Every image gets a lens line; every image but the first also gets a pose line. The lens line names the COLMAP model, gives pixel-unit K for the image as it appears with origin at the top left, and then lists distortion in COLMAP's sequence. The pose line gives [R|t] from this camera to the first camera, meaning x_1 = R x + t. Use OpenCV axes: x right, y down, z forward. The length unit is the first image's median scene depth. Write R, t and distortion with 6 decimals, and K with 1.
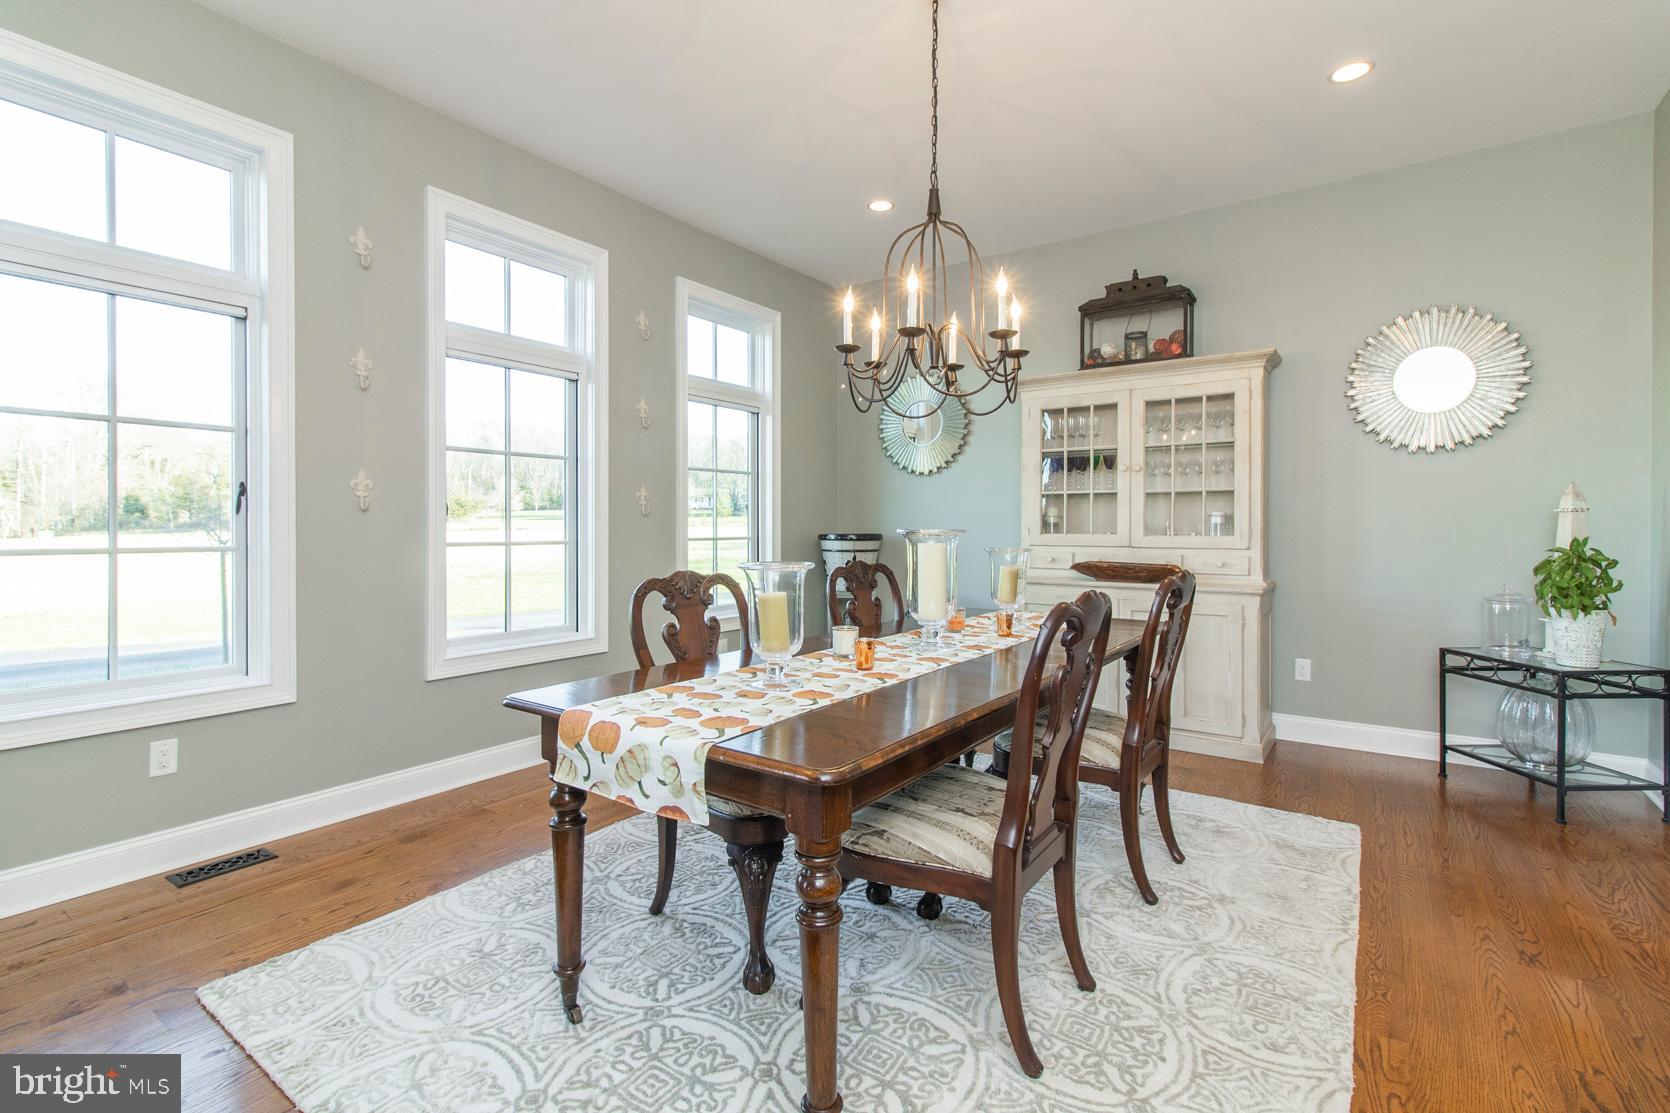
lens RADIAL K [[758.2, 0, 831.4], [0, 758.2, 529.9], [0, 0, 1]] dist [0.001326, -0.000292]
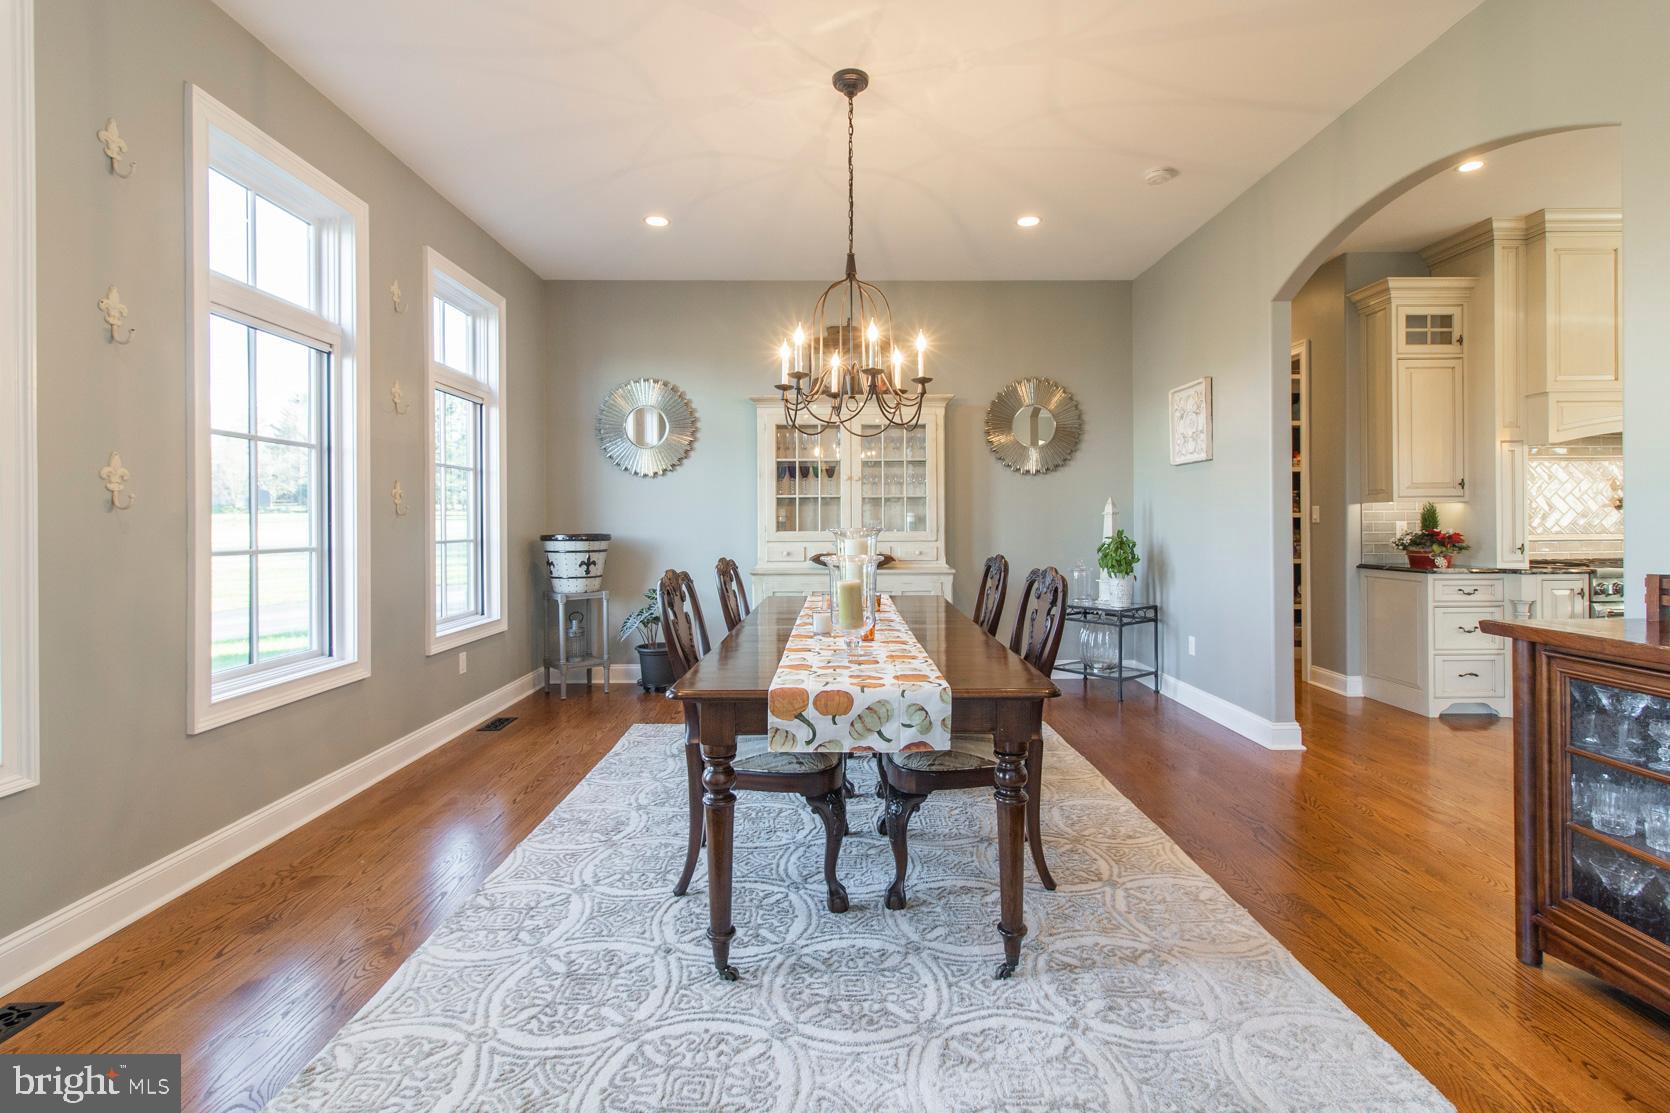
lens RADIAL K [[757.6, 0, 835.9], [0, 757.6, 522.9], [0, 0, 1]] dist [-0.000899, -0.000242]
pose [[0.814461, -0.005100, 0.580196, -0.374780], [0.009384, 0.999946, -0.004383, -0.002646], [-0.580143, 0.009014, 0.814465, 0.006234]]
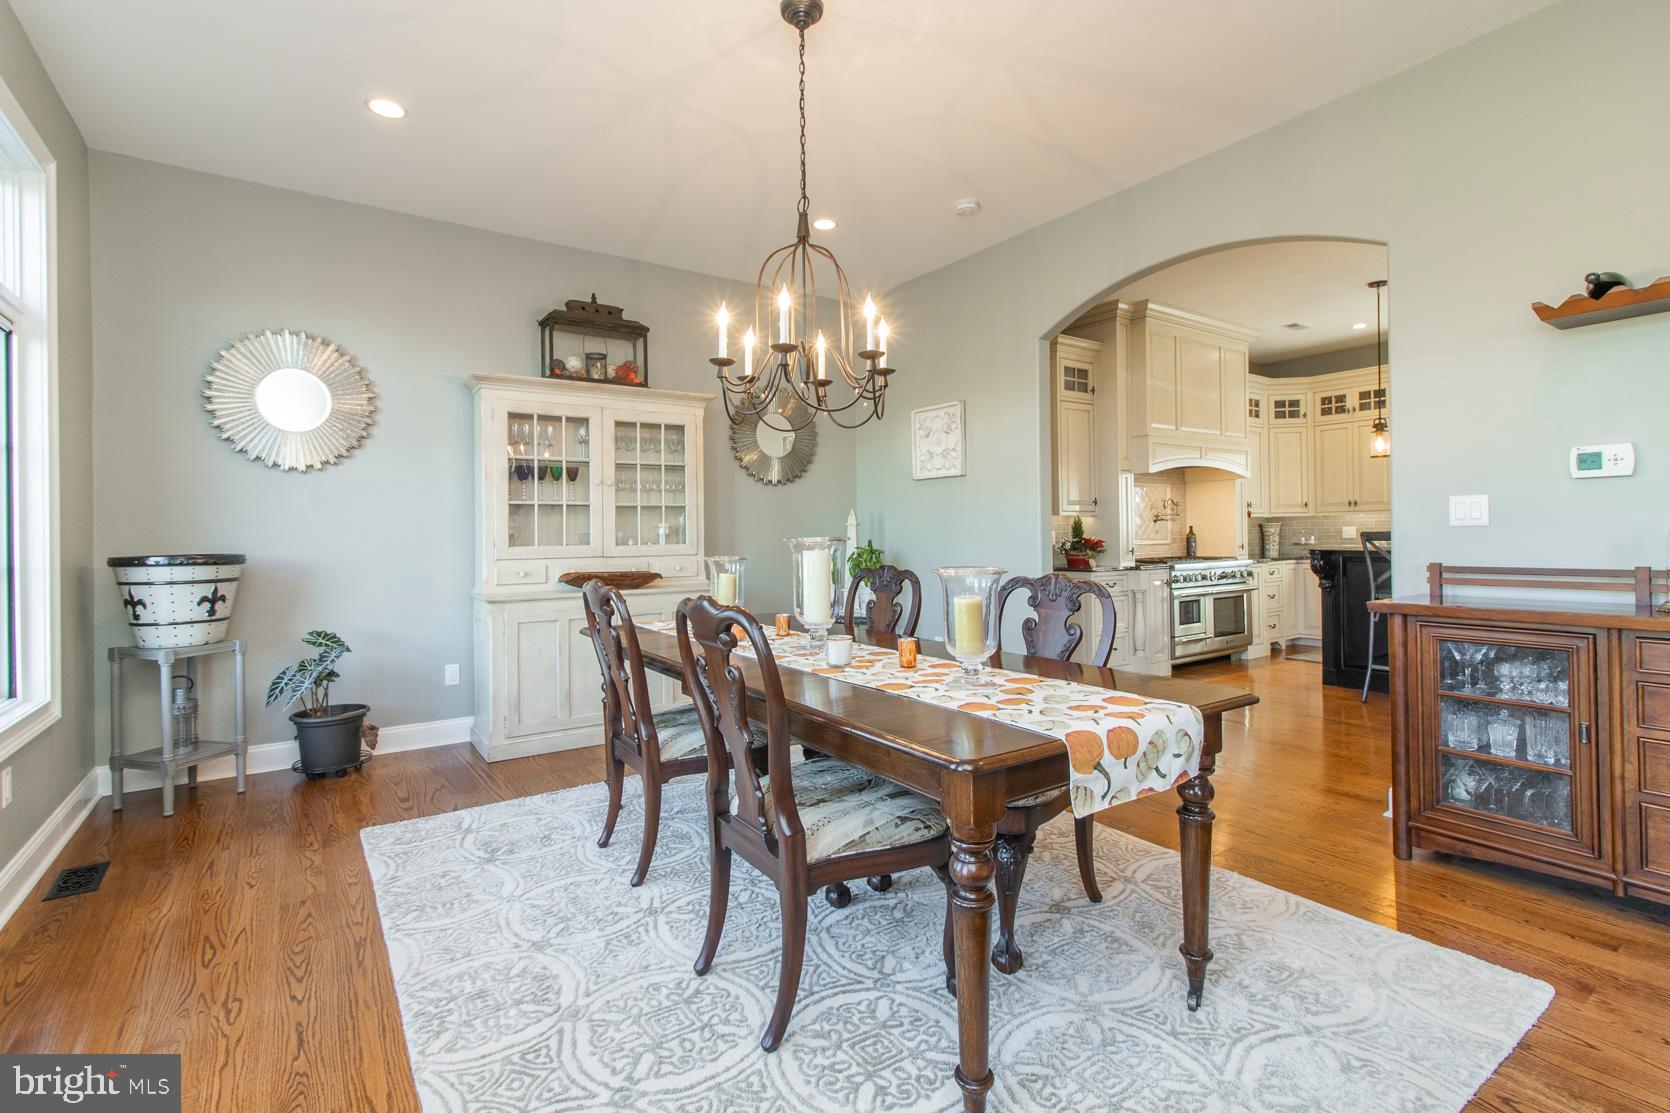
lens RADIAL K [[757.0, 0, 808.4], [0, 757.0, 528.3], [0, 0, 1]] dist [0.001483, 0.000078]
pose [[0.363554, 0.001861, 0.931571, -0.520406], [0.018223, 0.999792, -0.009109, -0.002719], [-0.931395, 0.020288, 0.363445, 0.384373]]
